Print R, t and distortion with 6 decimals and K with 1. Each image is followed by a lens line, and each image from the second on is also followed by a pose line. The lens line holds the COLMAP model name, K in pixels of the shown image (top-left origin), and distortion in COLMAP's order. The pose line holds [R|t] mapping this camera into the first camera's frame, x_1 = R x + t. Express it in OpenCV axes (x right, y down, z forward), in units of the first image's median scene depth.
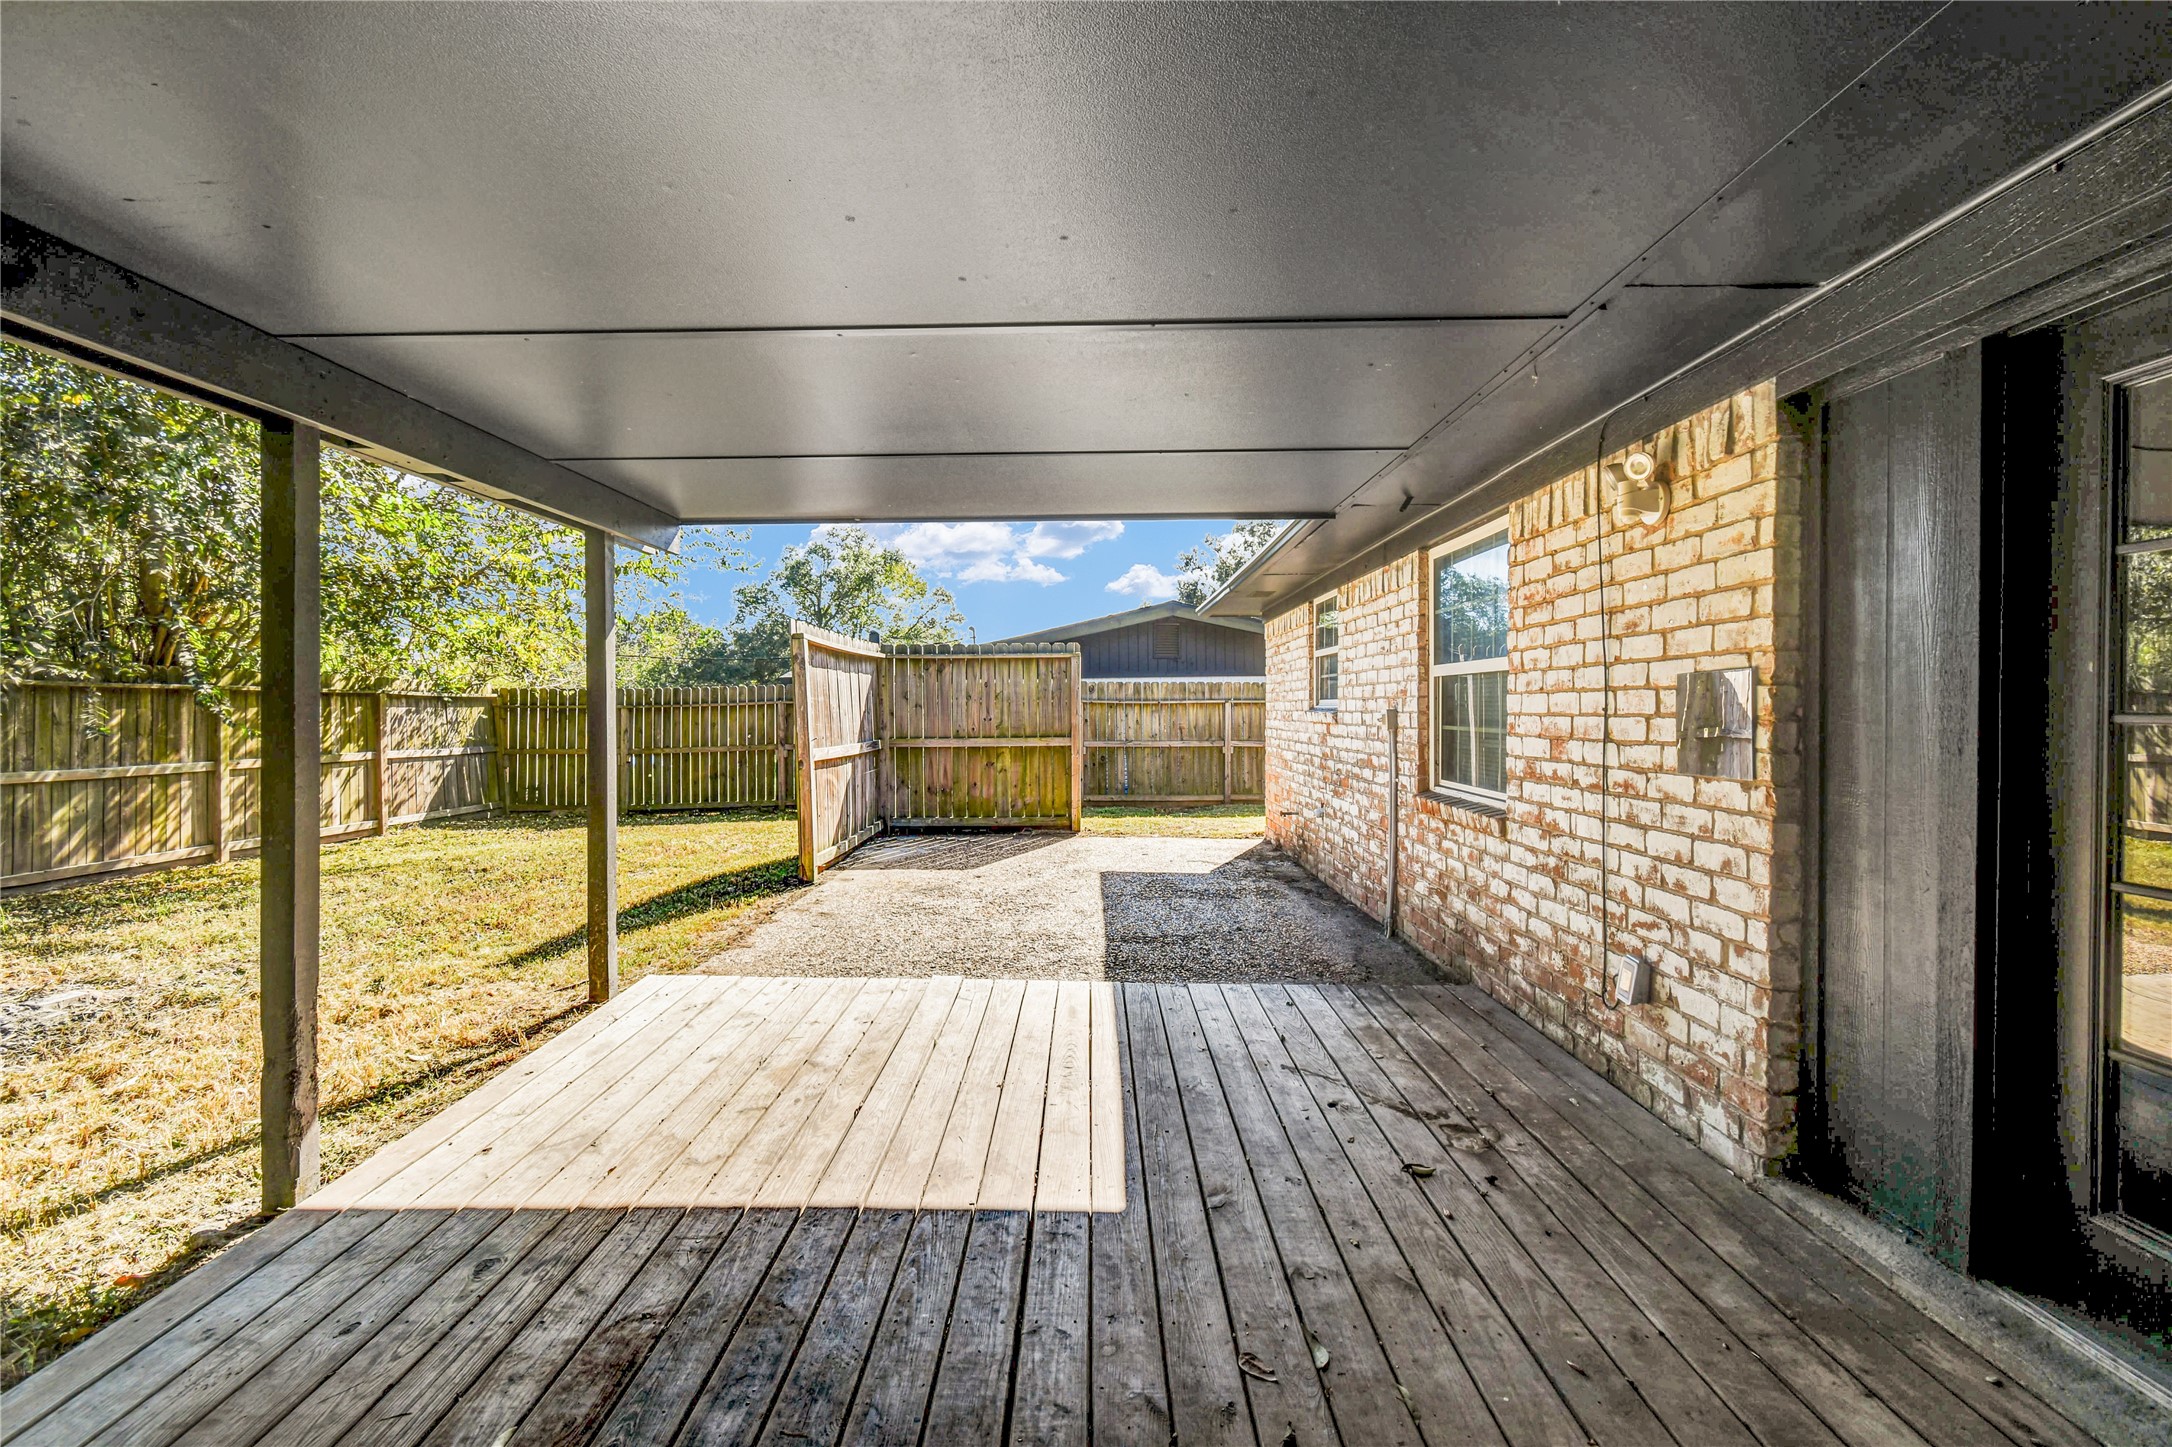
lens RADIAL K [[952.8, 0, 1091.3], [0, 952.8, 720.5], [0, 0, 1]] dist [0.004053, 0.000210]
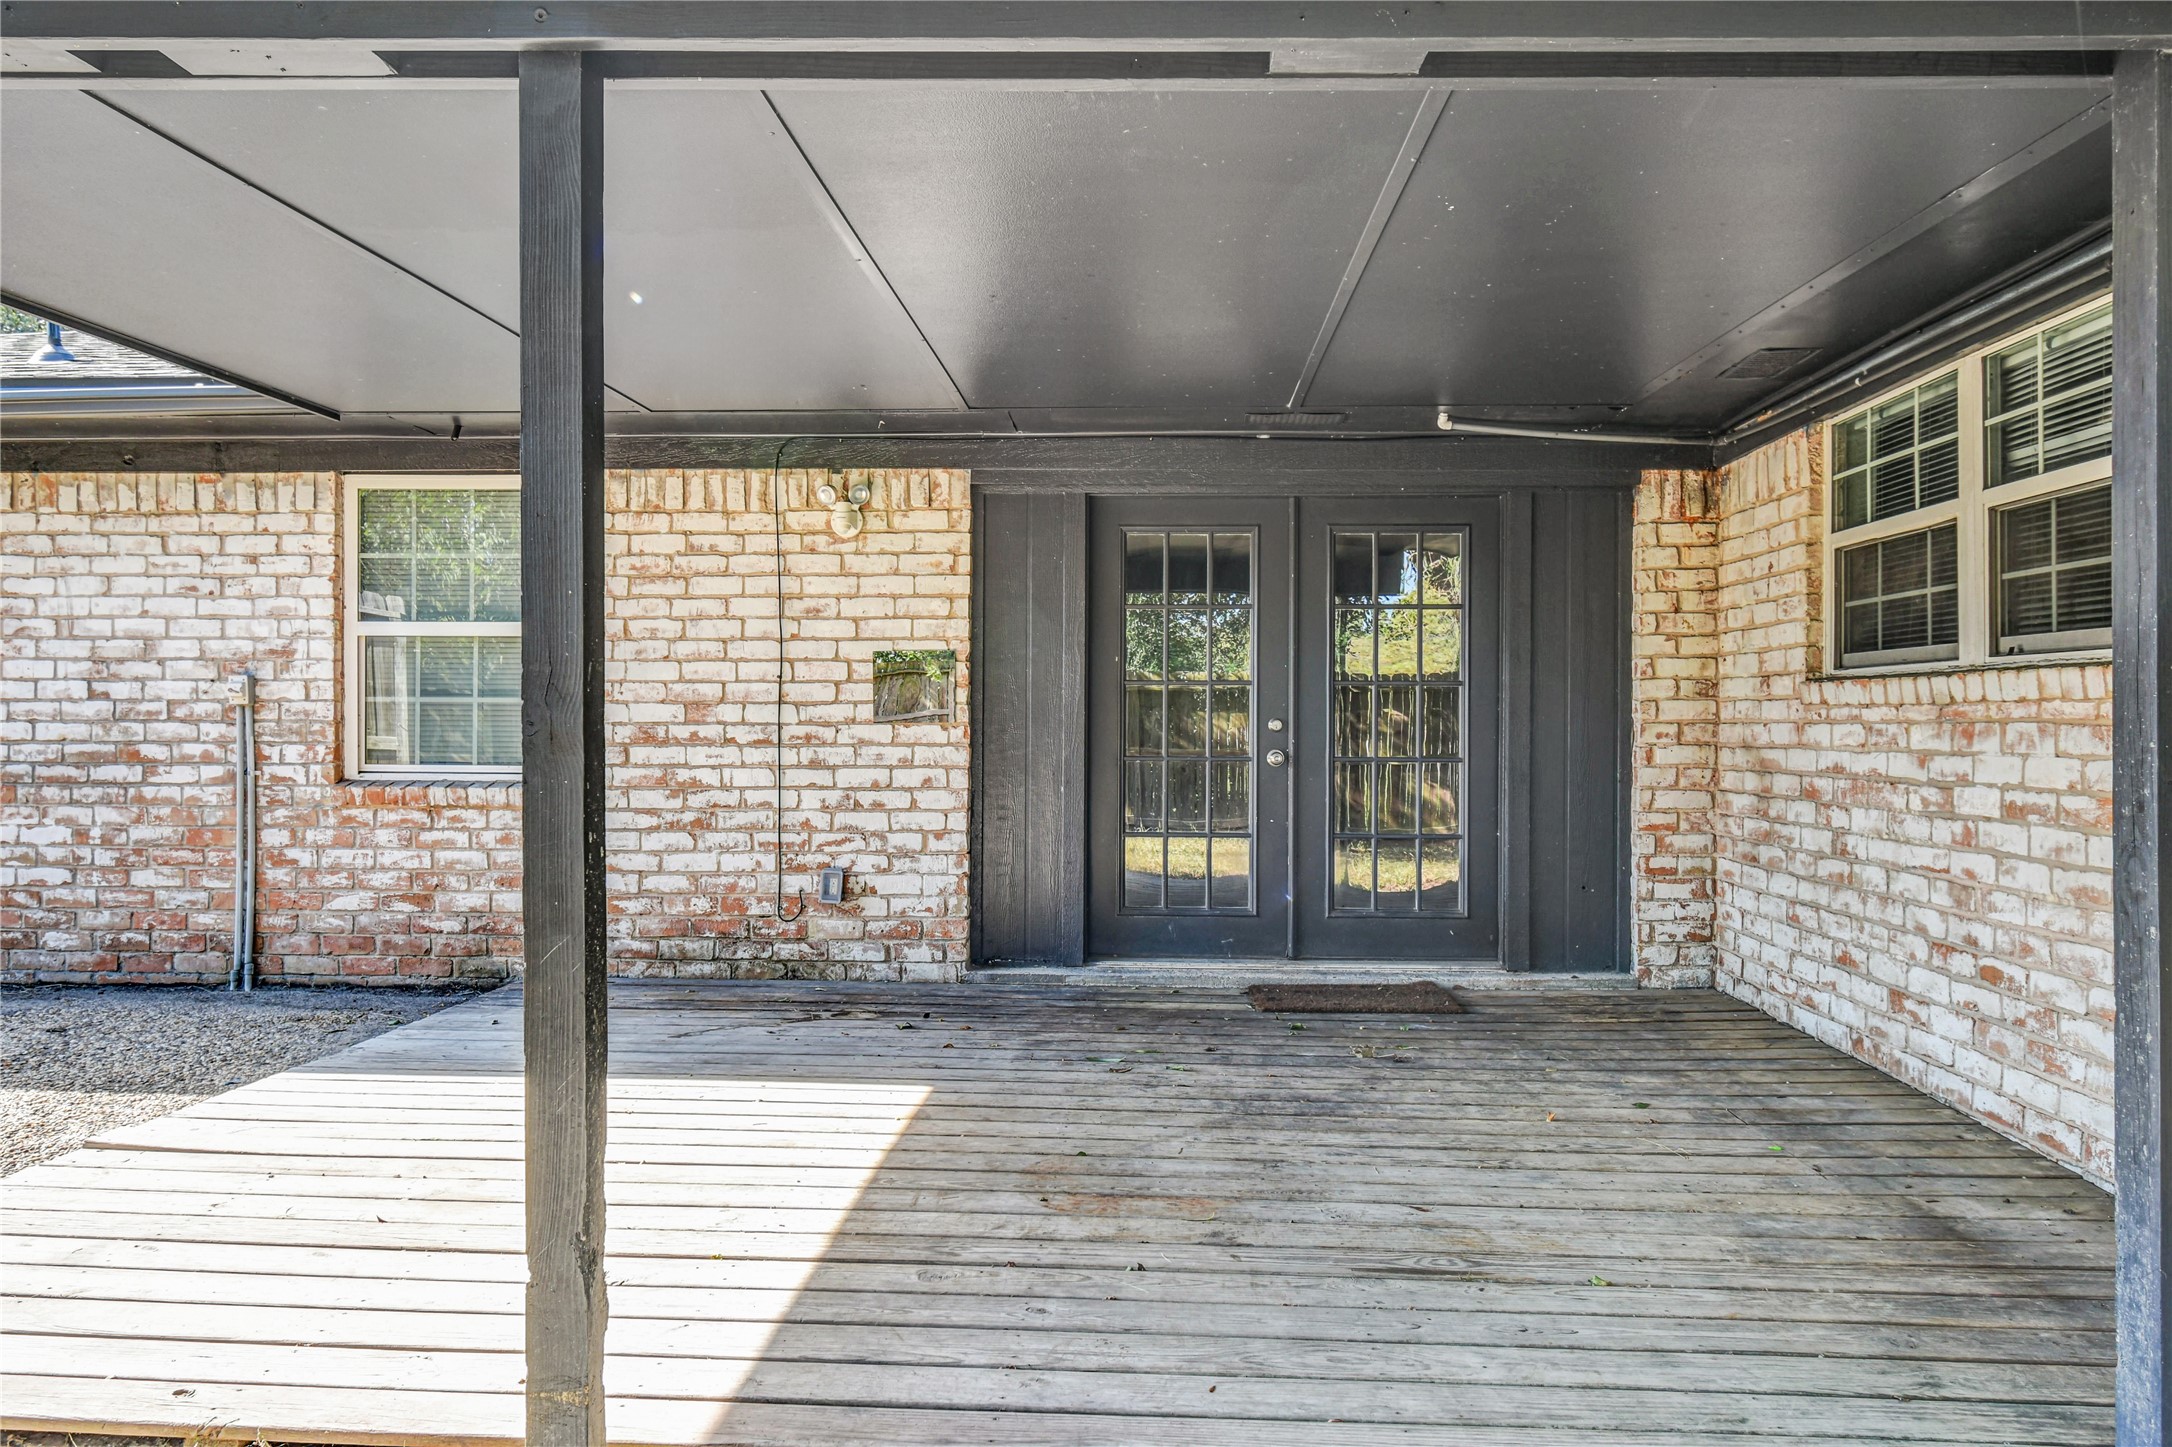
lens RADIAL K [[1438.3, 0, 1090.9], [0, 1438.3, 714.2], [0, 0, 1]] dist [-0.003497, 0.000049]
pose [[0.048061, -0.003023, 0.998840, -1.409515], [0.009809, 0.999949, 0.002554, 0.039005], [-0.998796, 0.009674, 0.048089, 0.572964]]
